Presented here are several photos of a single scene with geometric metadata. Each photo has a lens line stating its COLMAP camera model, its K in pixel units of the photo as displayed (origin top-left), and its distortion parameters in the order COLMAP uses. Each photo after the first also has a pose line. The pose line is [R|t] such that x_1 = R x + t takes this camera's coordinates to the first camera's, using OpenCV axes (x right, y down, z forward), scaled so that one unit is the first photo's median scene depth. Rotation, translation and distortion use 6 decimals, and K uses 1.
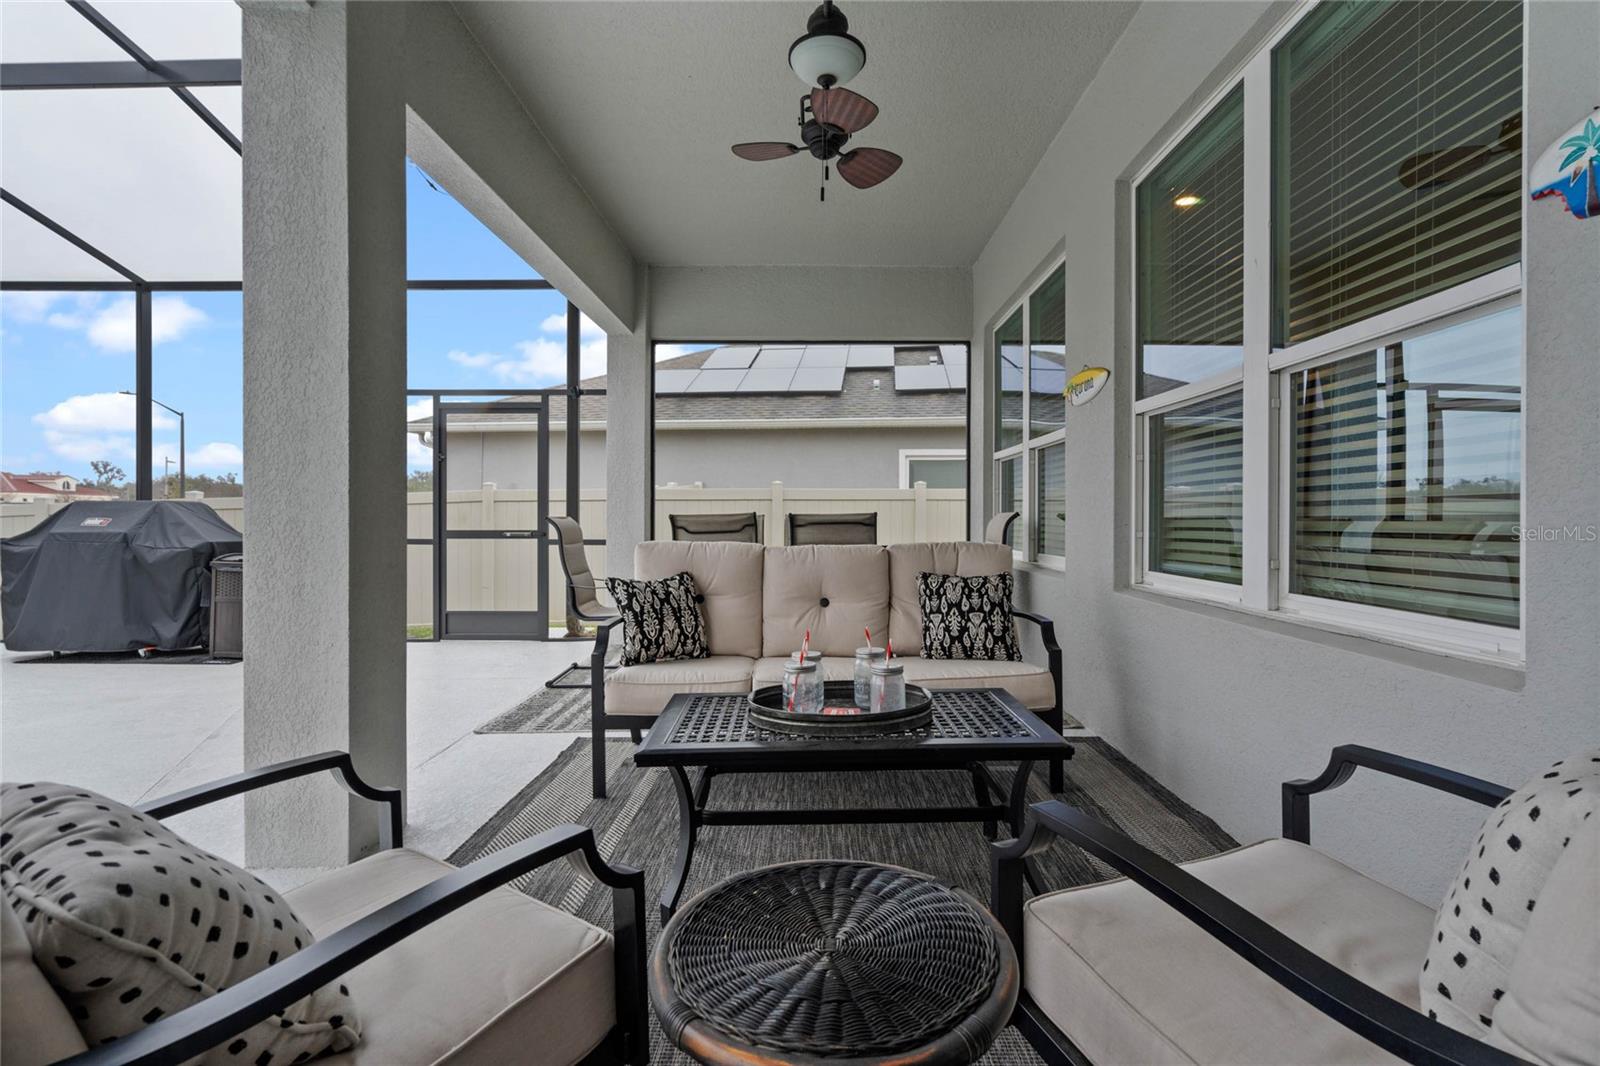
lens RADIAL K [[721.3, 0, 801.2], [0, 721.3, 525.3], [0, 0, 1]] dist [-0.002566, 0.000562]
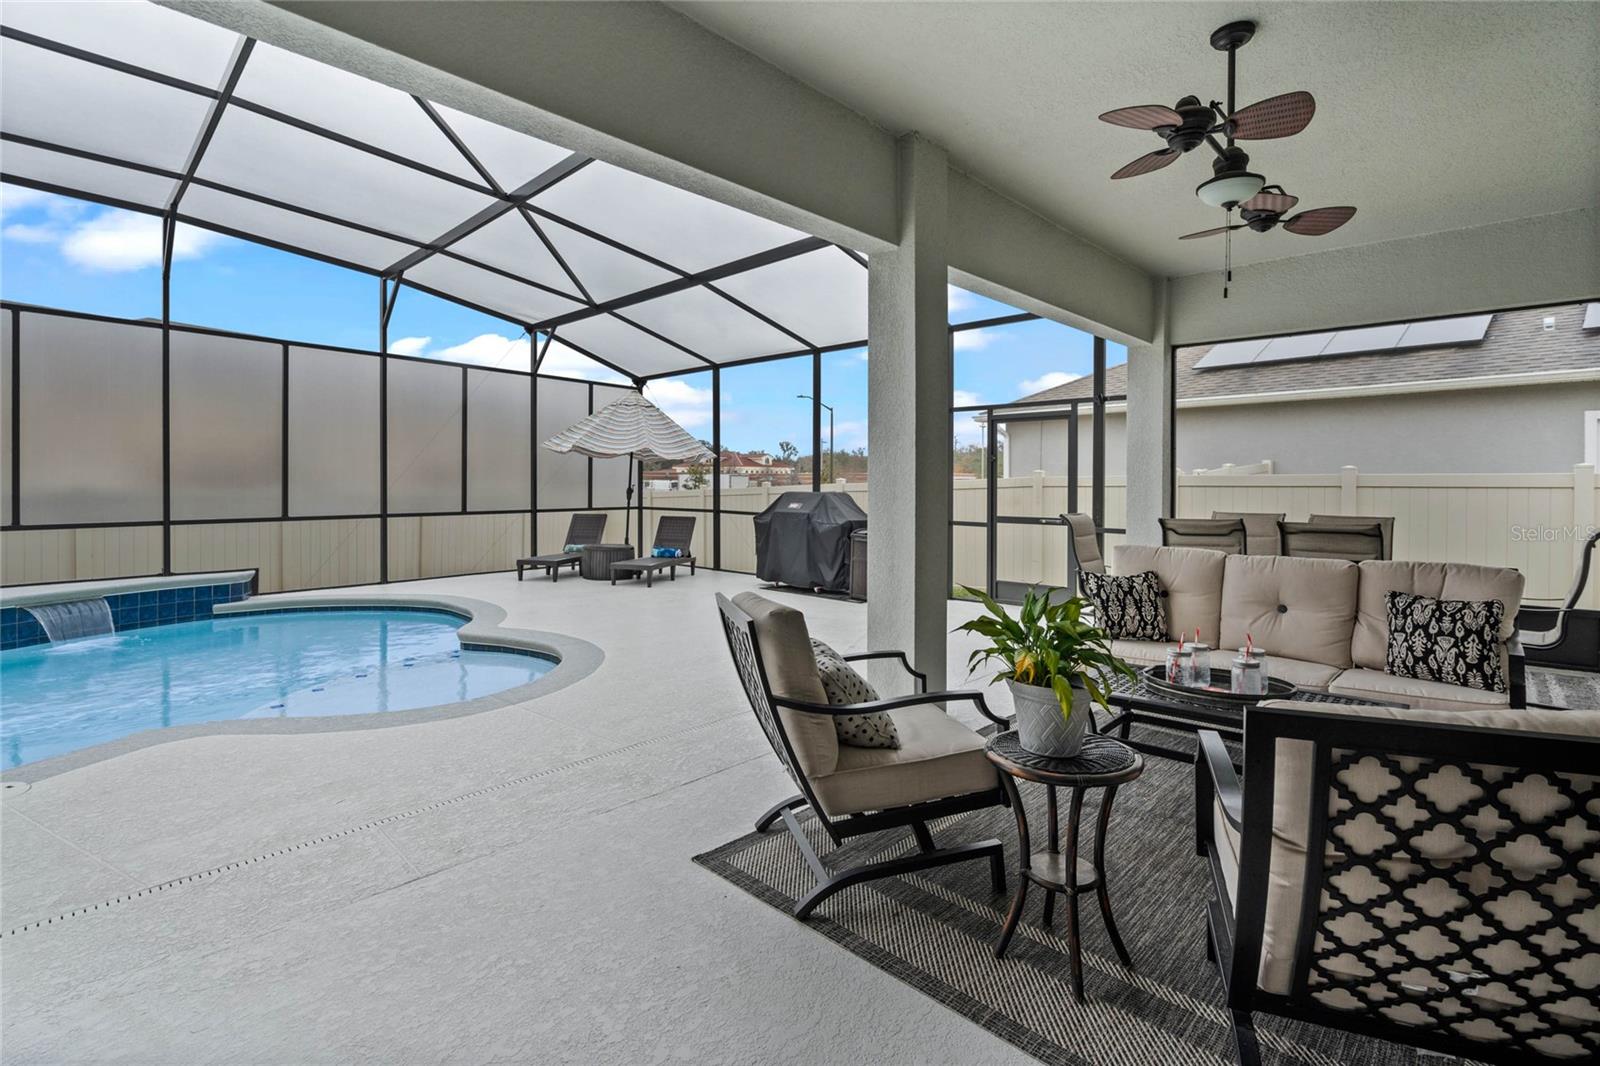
lens RADIAL K [[736.9, 0, 777.2], [0, 736.9, 495.9], [0, 0, 1]] dist [0.001963, 0.000794]
pose [[0.709641, 0.009625, -0.704497, 0.285860], [-0.004876, 0.999950, 0.008751, -0.075626], [0.704546, -0.002775, 0.709653, -0.368204]]
